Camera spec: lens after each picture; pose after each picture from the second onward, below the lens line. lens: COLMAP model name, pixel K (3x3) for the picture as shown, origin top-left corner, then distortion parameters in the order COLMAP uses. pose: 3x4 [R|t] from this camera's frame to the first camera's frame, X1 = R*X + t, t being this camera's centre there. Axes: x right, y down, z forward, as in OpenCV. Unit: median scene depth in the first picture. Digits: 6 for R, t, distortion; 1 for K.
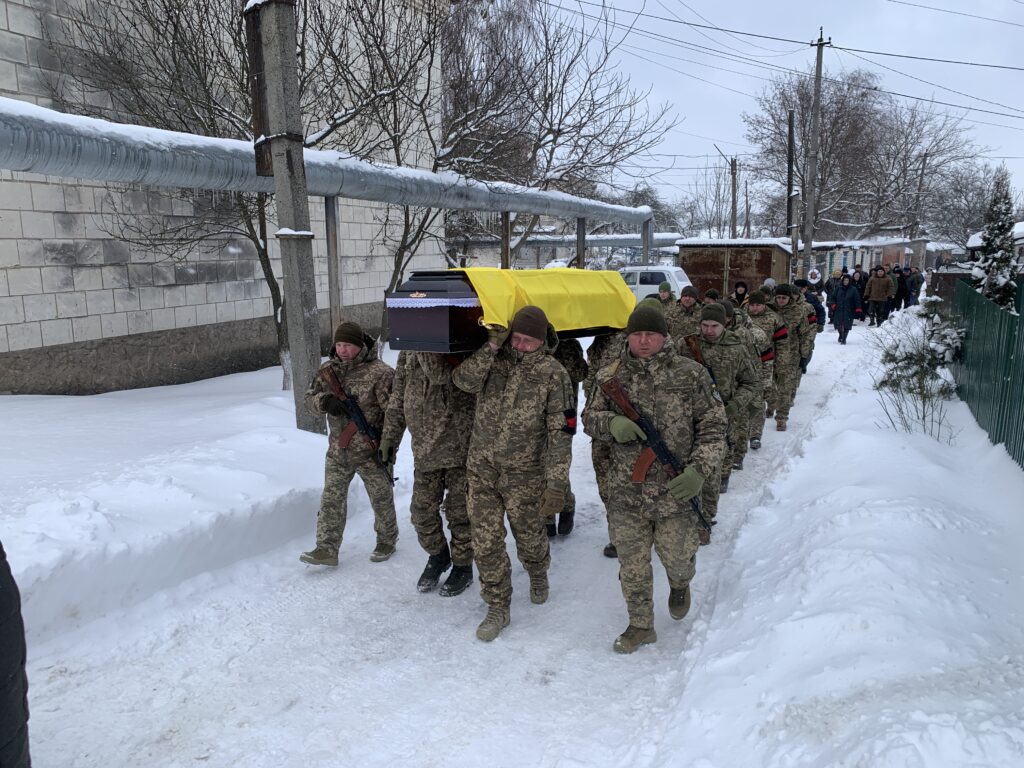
lens RADIAL K [[777.3, 0, 508.0], [0, 777.3, 387.0], [0, 0, 1]] dist [0.035041, -0.037020]
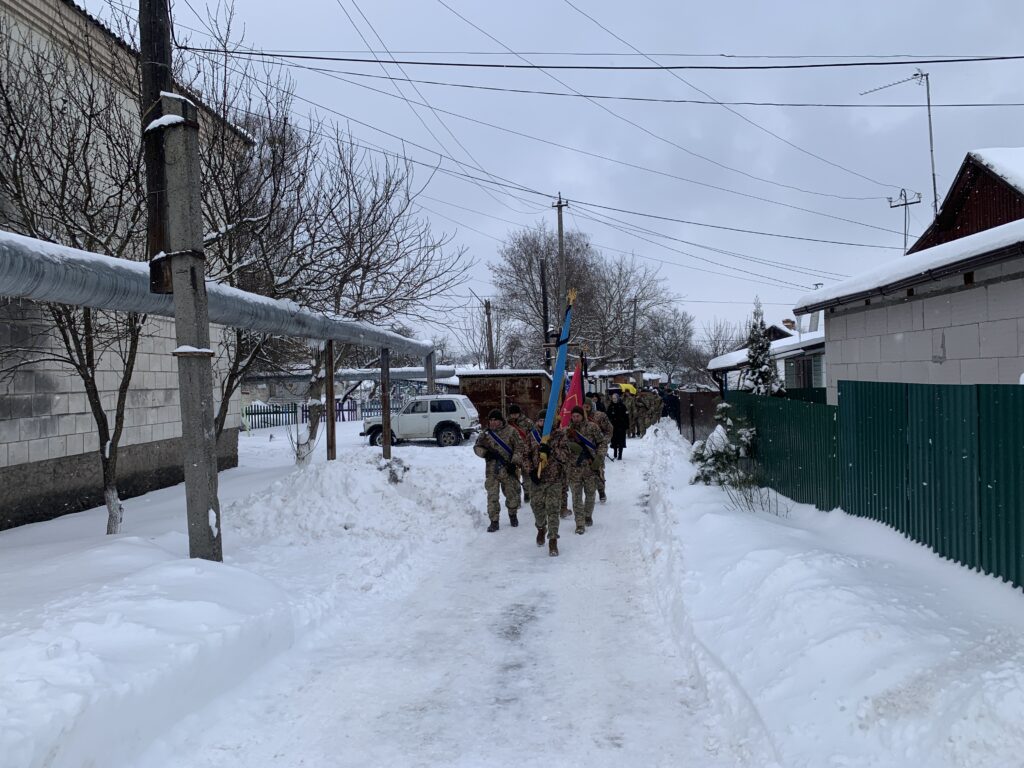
lens RADIAL K [[777.3, 0, 510.8], [0, 777.3, 386.1], [0, 0, 1]] dist [0.035041, -0.037020]
pose [[0.937974, -0.025635, 0.345756, -0.166435], [0.087263, 0.982614, -0.163875, 0.024244], [-0.335543, 0.183882, 0.923904, -0.003178]]
